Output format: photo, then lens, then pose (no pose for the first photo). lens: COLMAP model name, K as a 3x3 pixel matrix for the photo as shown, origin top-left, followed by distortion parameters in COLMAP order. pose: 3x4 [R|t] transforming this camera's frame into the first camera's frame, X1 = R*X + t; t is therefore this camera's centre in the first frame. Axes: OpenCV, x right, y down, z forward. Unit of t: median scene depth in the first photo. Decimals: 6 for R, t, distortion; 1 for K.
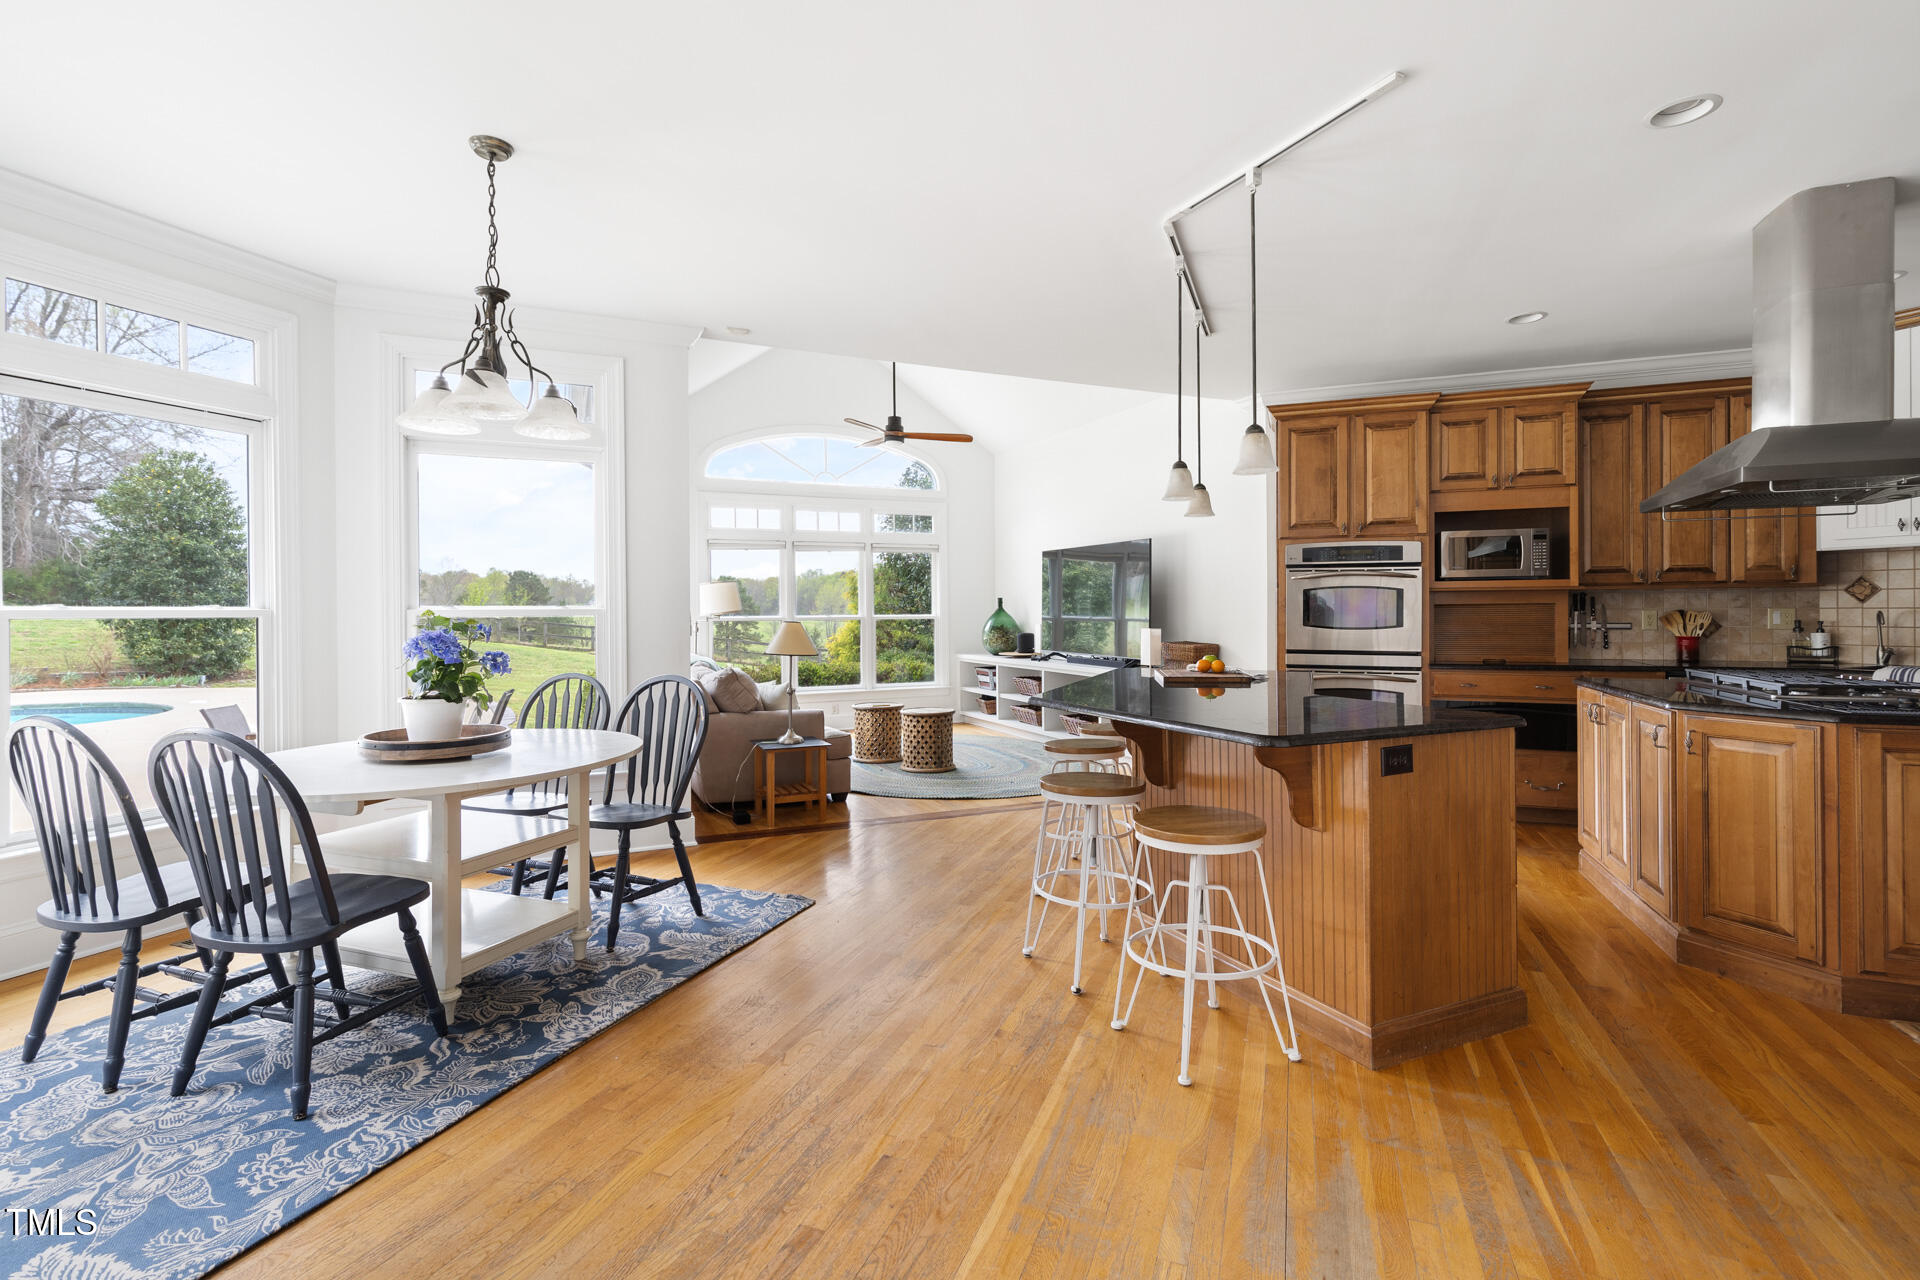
lens RADIAL K [[876.7, 0, 971.8], [0, 876.7, 620.3], [0, 0, 1]] dist [0.007375, -0.001817]
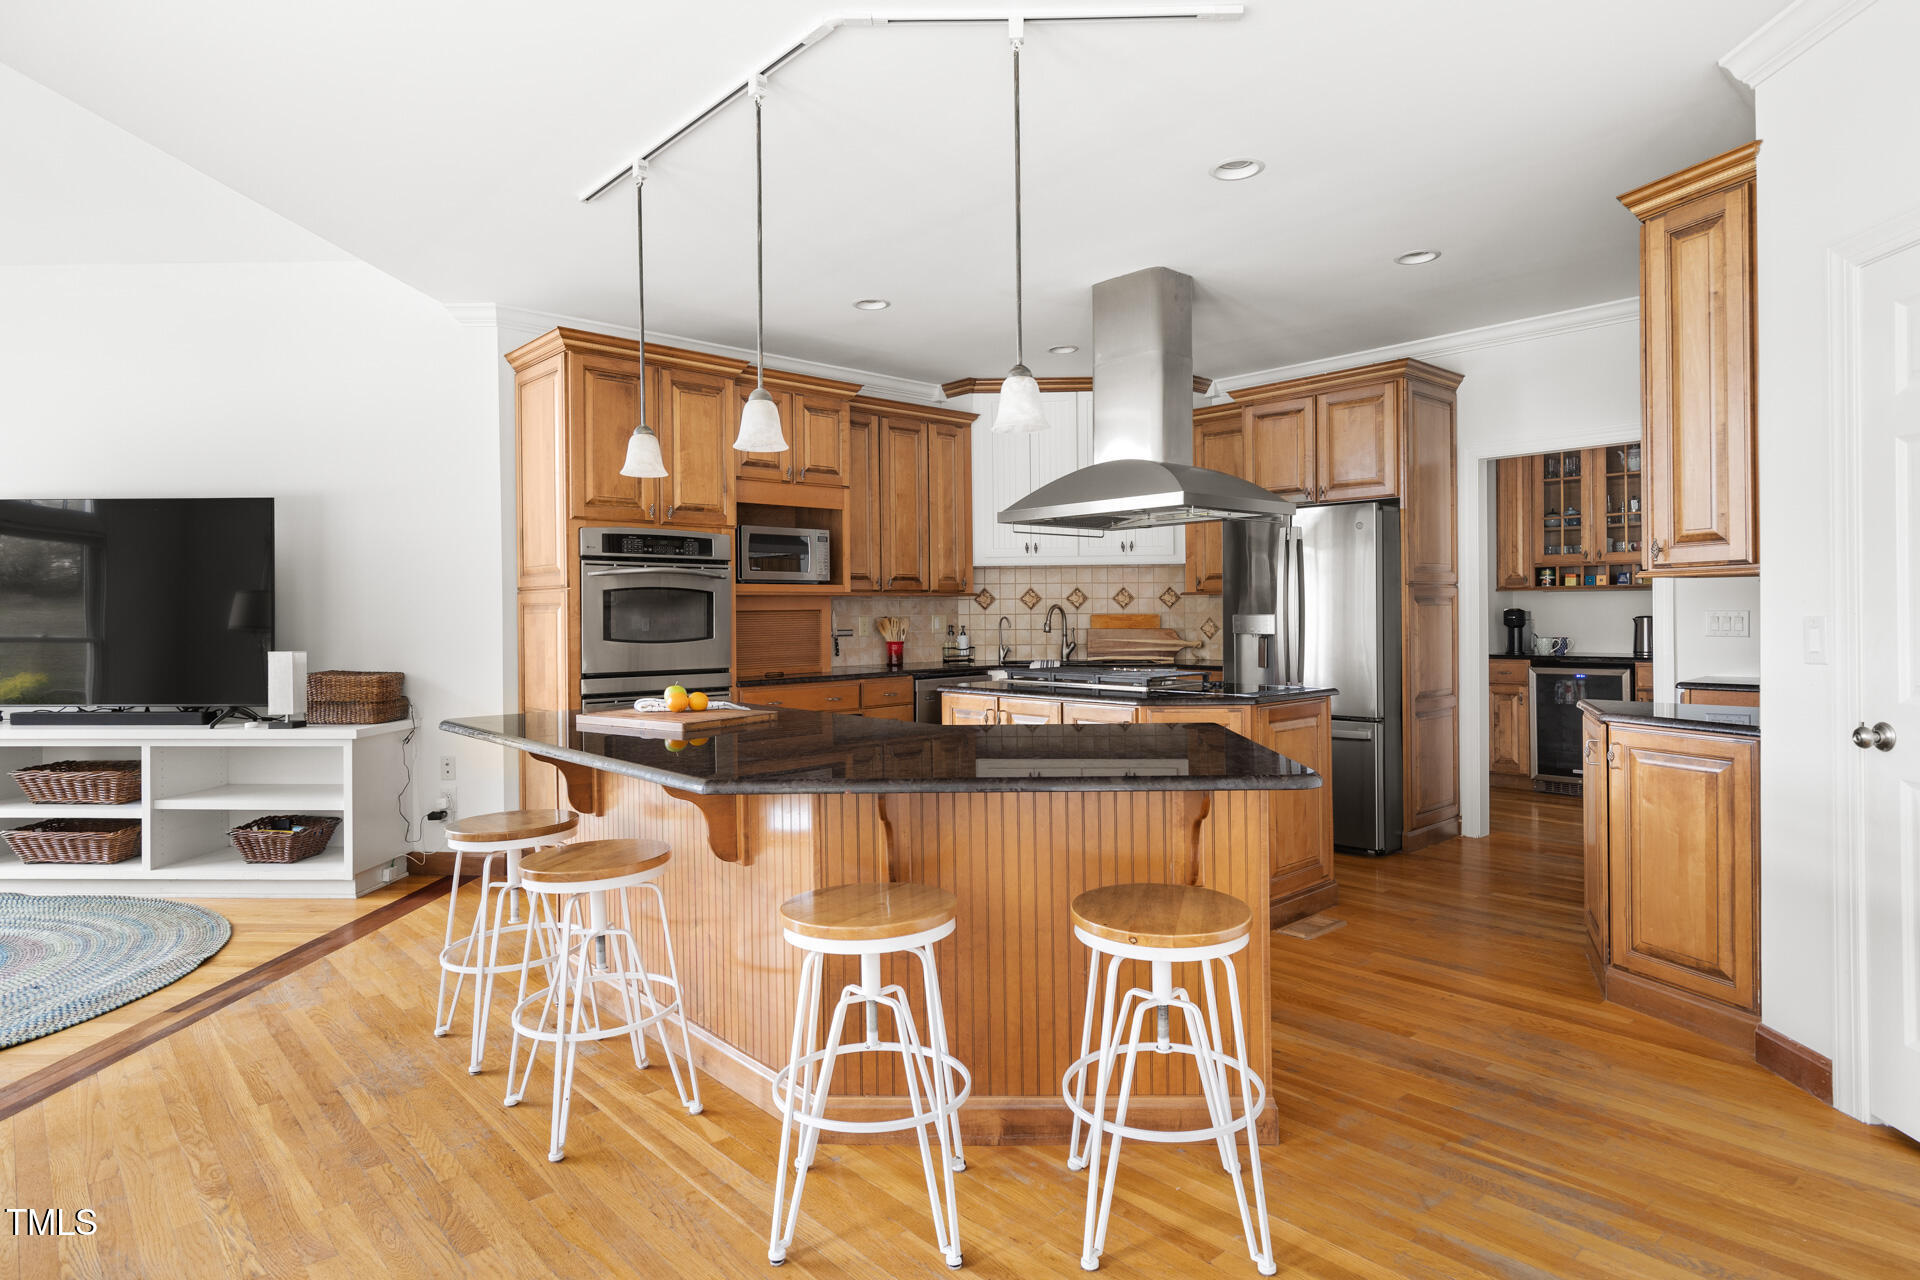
lens RADIAL K [[1035.1, 0, 941.5], [0, 1035.1, 628.4], [0, 0, 1]] dist [-0.005486, -0.002147]
pose [[0.459939, -0.013193, 0.887853, -0.270606], [0.017836, 0.999825, 0.005617, -0.003421], [-0.887772, 0.013252, 0.460094, 0.375783]]
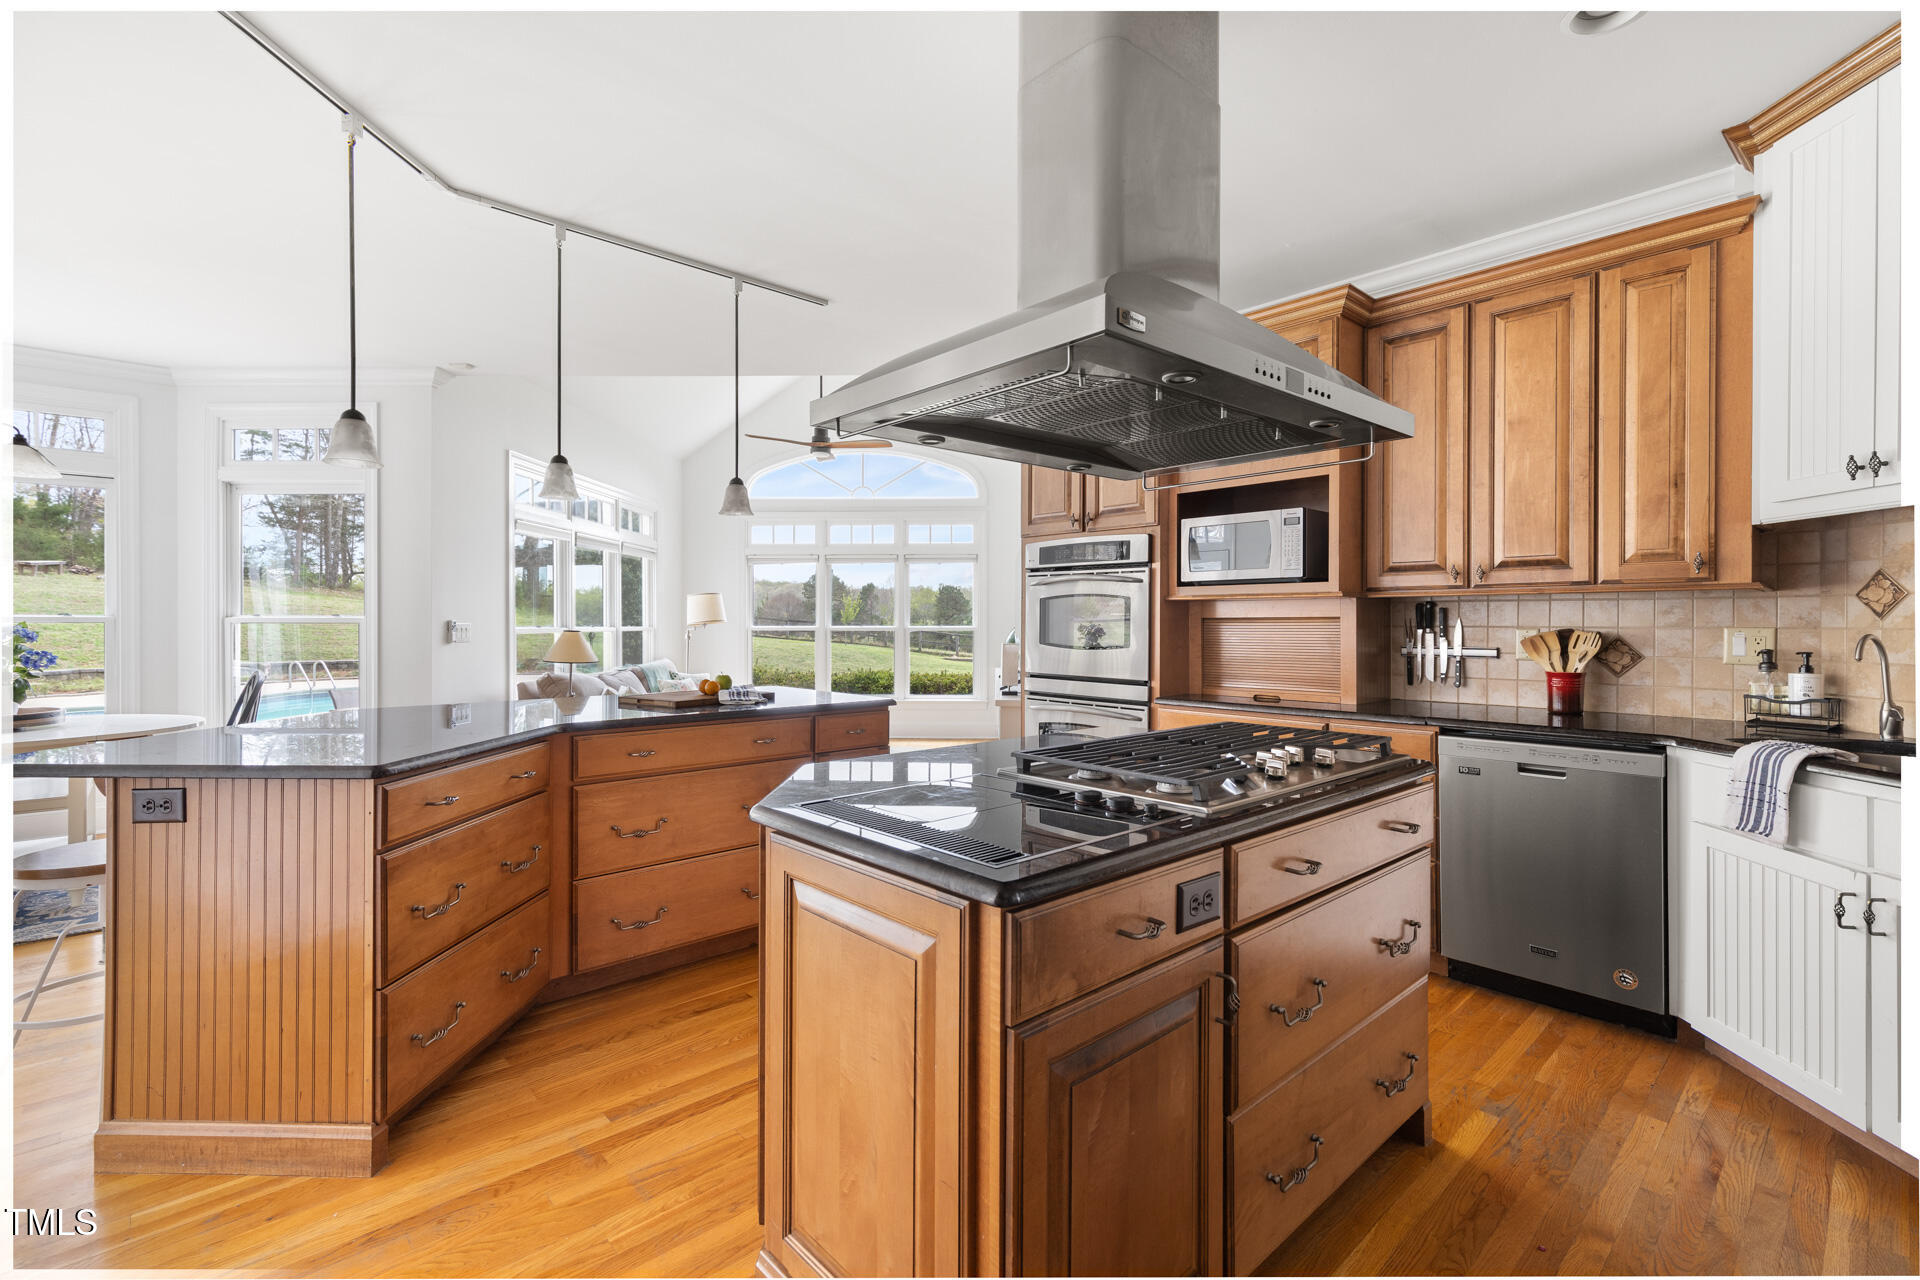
lens RADIAL K [[876.7, 0, 977.0], [0, 876.7, 625.7], [0, 0, 1]] dist [0.007375, -0.001817]
pose [[0.898217, 0.008396, -0.439472, 0.715707], [-0.012054, 0.999912, -0.005534, -0.005753], [0.439387, 0.010268, 0.898239, 0.267943]]
